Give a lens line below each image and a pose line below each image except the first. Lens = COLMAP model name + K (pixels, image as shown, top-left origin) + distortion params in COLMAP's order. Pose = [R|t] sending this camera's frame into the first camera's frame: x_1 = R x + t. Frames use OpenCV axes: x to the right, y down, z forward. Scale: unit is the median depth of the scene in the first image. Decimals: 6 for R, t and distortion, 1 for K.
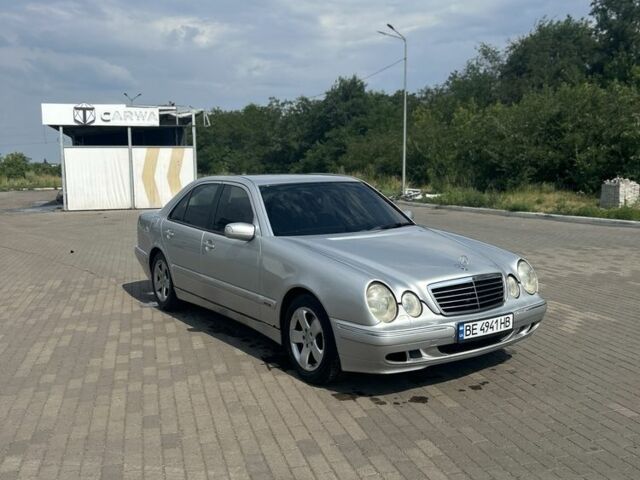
lens RADIAL K [[639.0, 0, 320.7], [0, 639.0, 254.9], [0, 0, 1]] dist [0.096580, -0.212213]
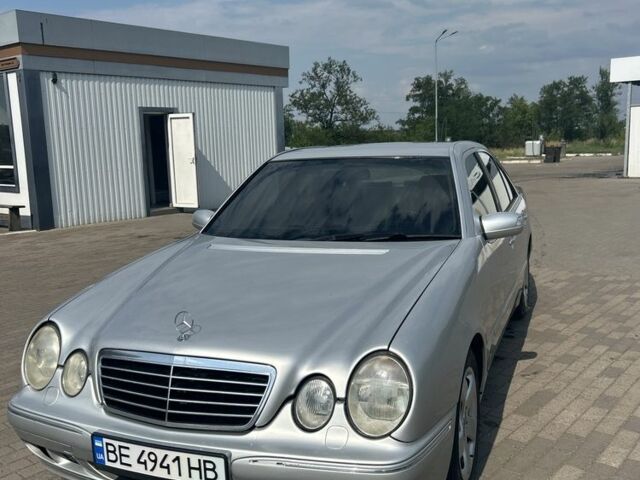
lens RADIAL K [[639.0, 0, 320.7], [0, 639.0, 254.9], [0, 0, 1]] dist [0.096580, -0.212213]
pose [[0.553380, 0.139100, -0.821232, 0.605246], [-0.089305, 0.990182, 0.107540, -0.094822], [0.828128, 0.013830, 0.560369, 0.692652]]
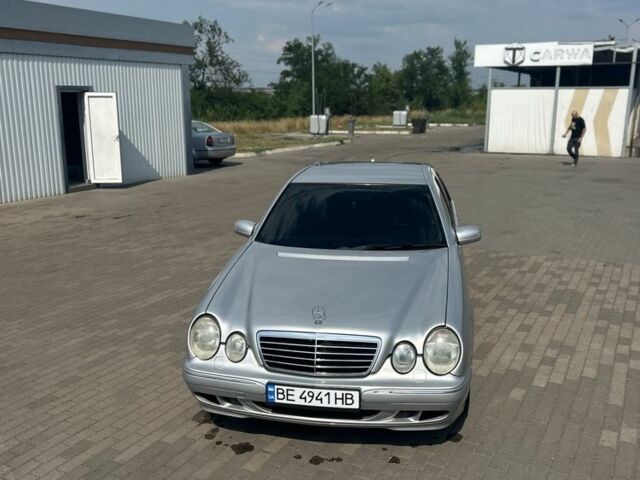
lens RADIAL K [[639.0, 0, 320.7], [0, 639.0, 254.9], [0, 0, 1]] dist [0.096580, -0.212213]
pose [[0.714810, 0.177268, -0.676478, 0.673815], [-0.101720, 0.983407, 0.150213, -0.166201], [0.691881, -0.038563, 0.720981, 0.345750]]
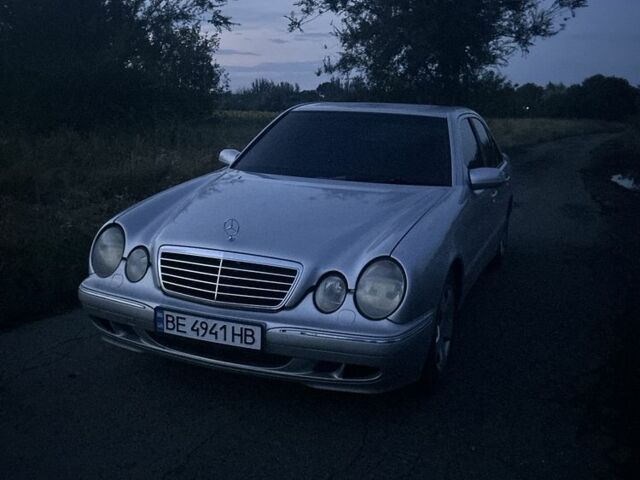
lens RADIAL K [[639.0, 0, 320.7], [0, 639.0, 254.9], [0, 0, 1]] dist [0.096580, -0.212213]
pose [[0.560054, 0.219965, -0.798721, 0.695558], [-0.161822, 0.974582, 0.154929, -0.068510], [0.812498, 0.042482, 0.581414, 0.600246]]
